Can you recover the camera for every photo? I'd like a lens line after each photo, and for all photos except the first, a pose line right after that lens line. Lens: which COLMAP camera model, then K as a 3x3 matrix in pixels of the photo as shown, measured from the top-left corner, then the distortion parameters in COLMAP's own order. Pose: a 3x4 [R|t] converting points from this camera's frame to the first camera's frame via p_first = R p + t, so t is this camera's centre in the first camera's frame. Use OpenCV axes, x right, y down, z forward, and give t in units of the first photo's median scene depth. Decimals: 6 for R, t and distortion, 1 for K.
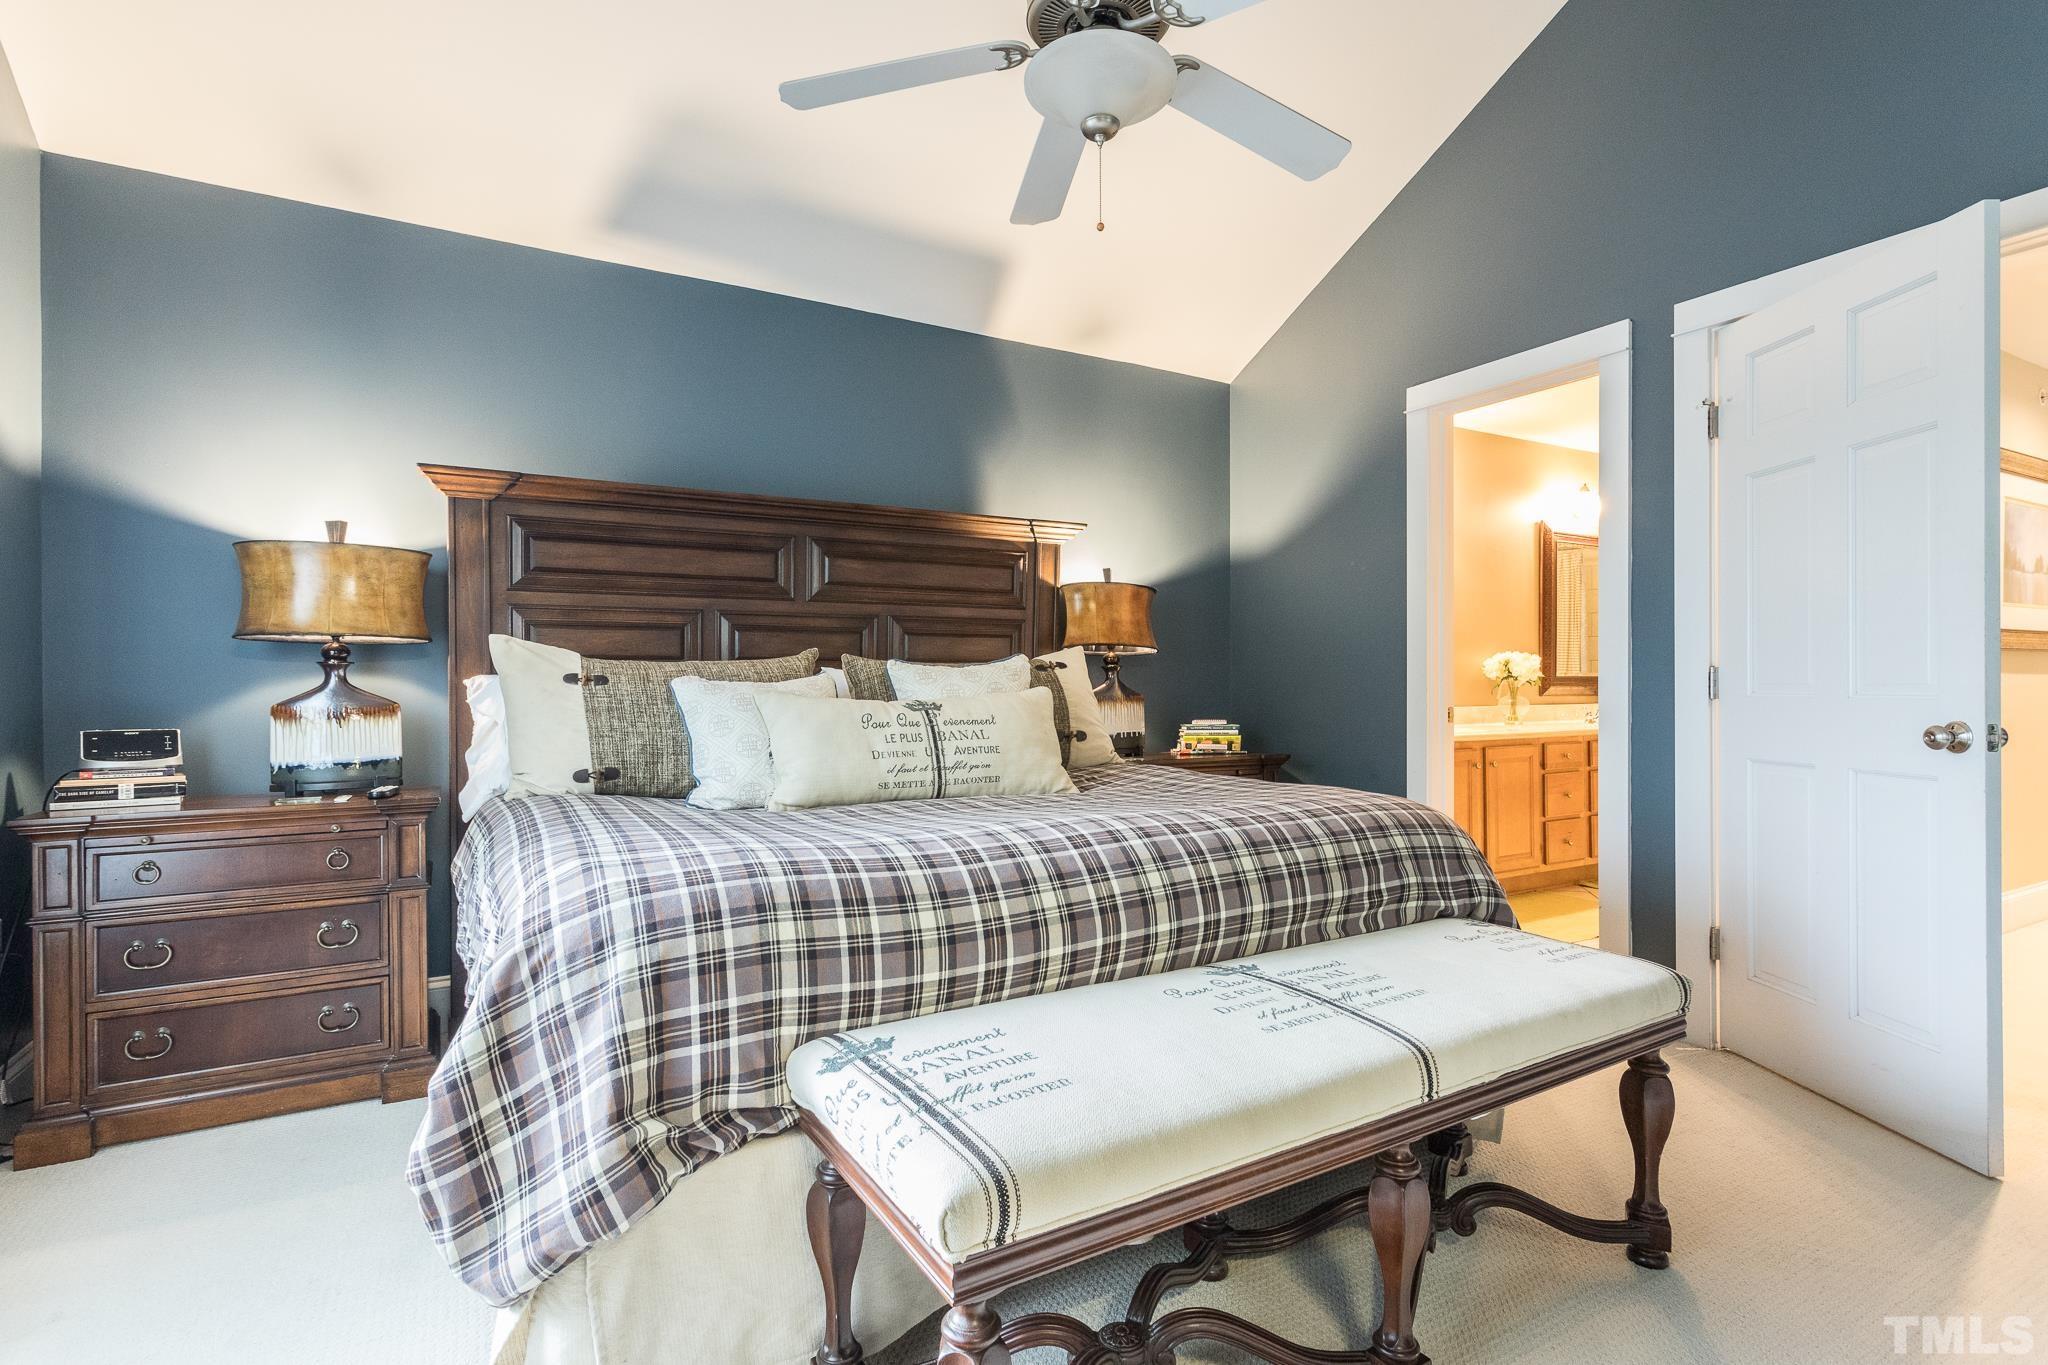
lens RADIAL K [[980.3, 0, 1014.6], [0, 980.3, 684.0], [0, 0, 1]] dist [0.001111, 0.000275]
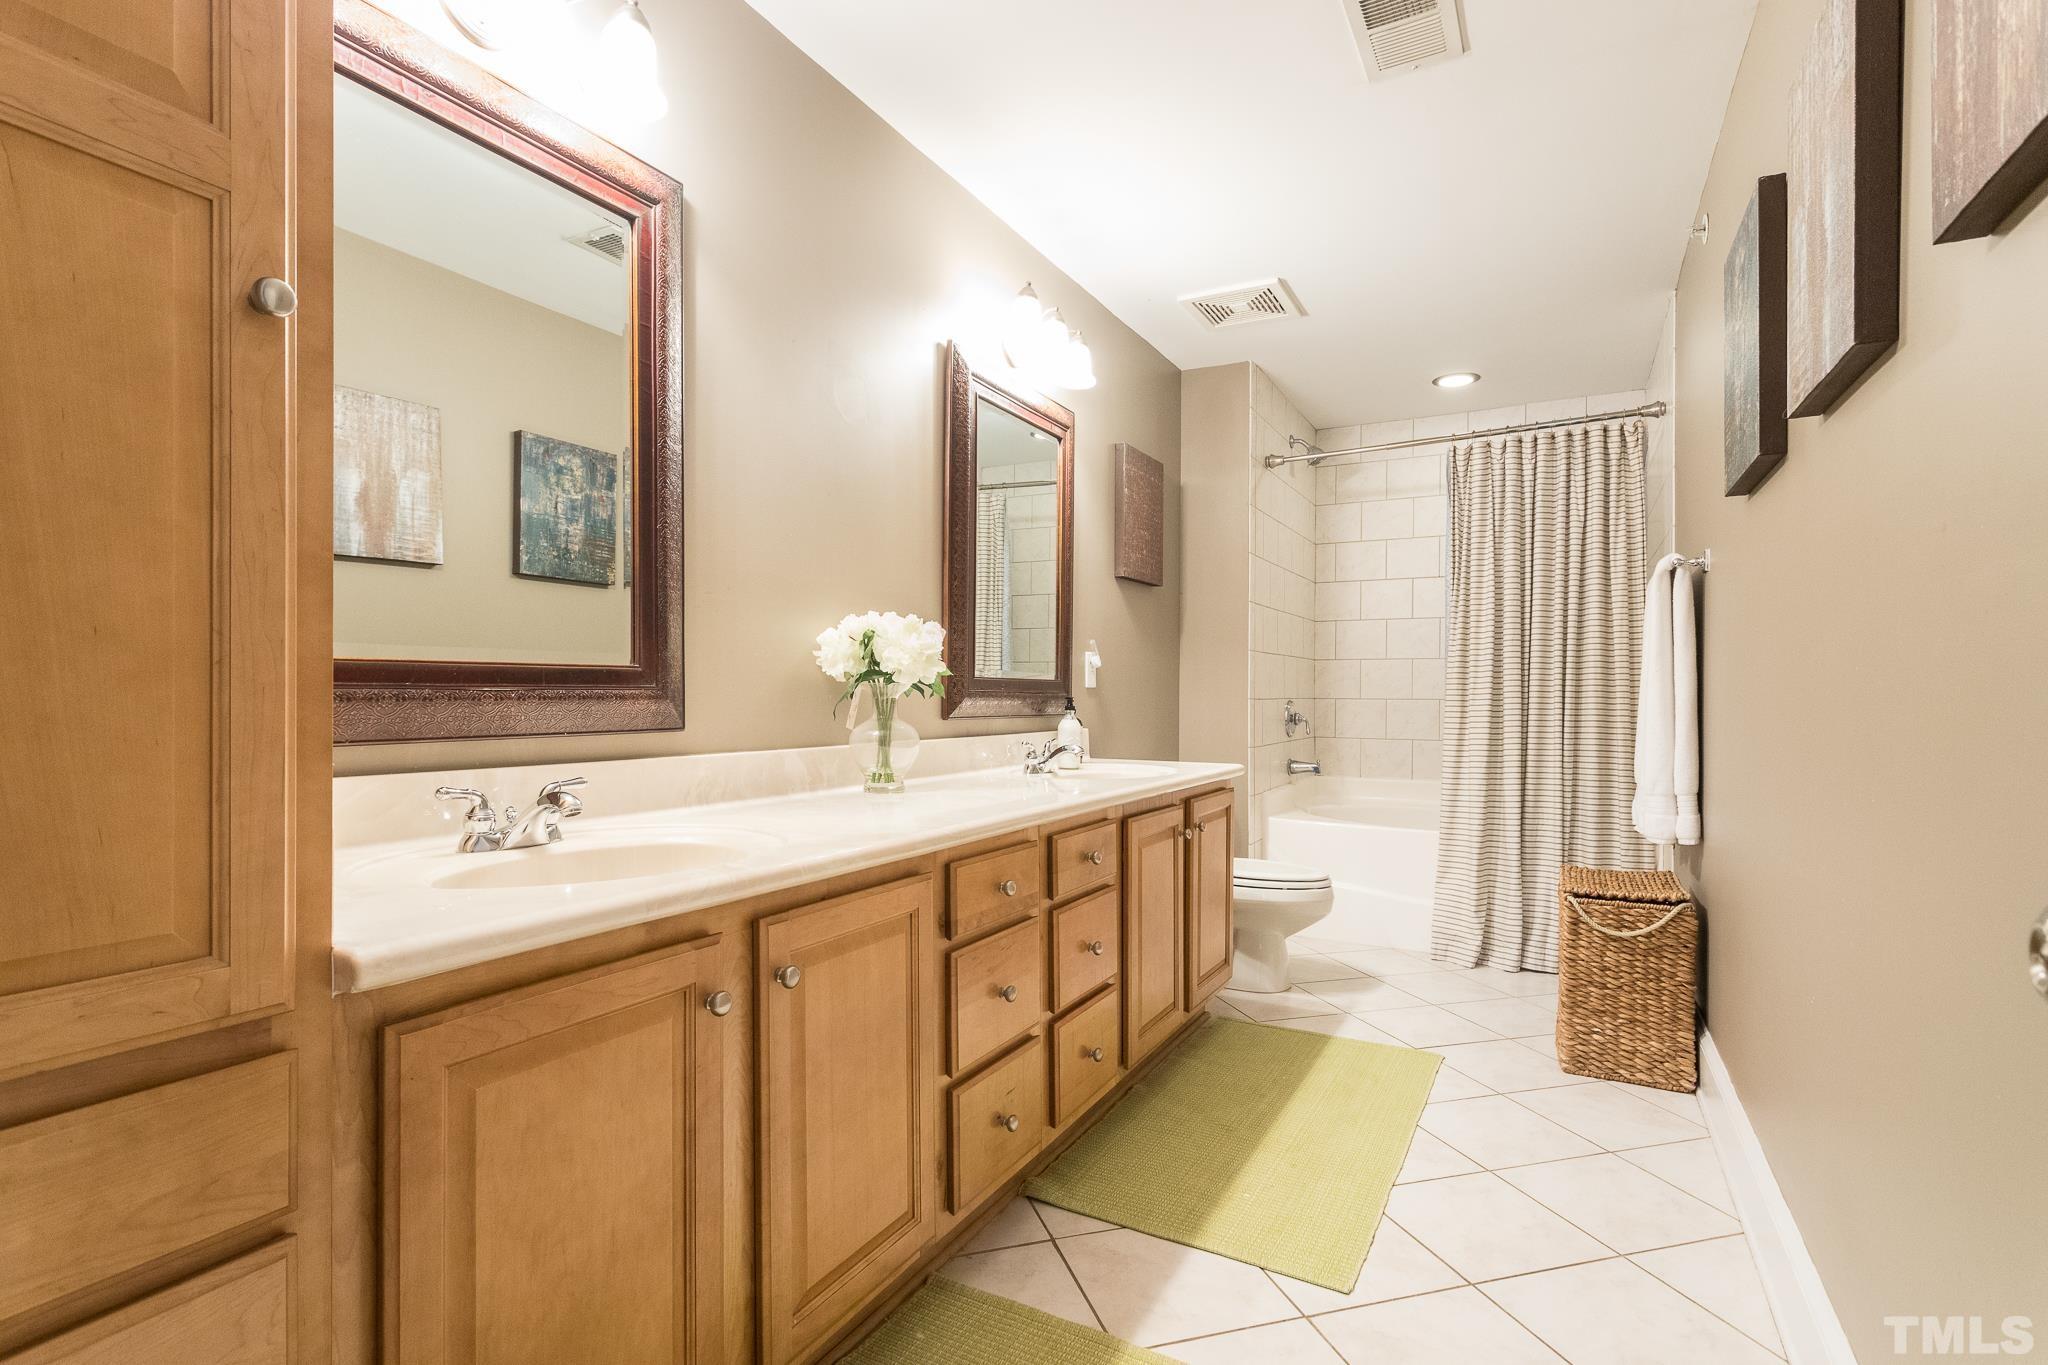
lens RADIAL K [[980.3, 0, 1018.6], [0, 980.3, 692.8], [0, 0, 1]] dist [0.001111, 0.000275]
pose [[0.846552, 0.002804, 0.532298, 0.305946], [-0.003674, 0.999993, 0.000575, -0.000029], [-0.532293, -0.002442, 0.846557, 0.564419]]
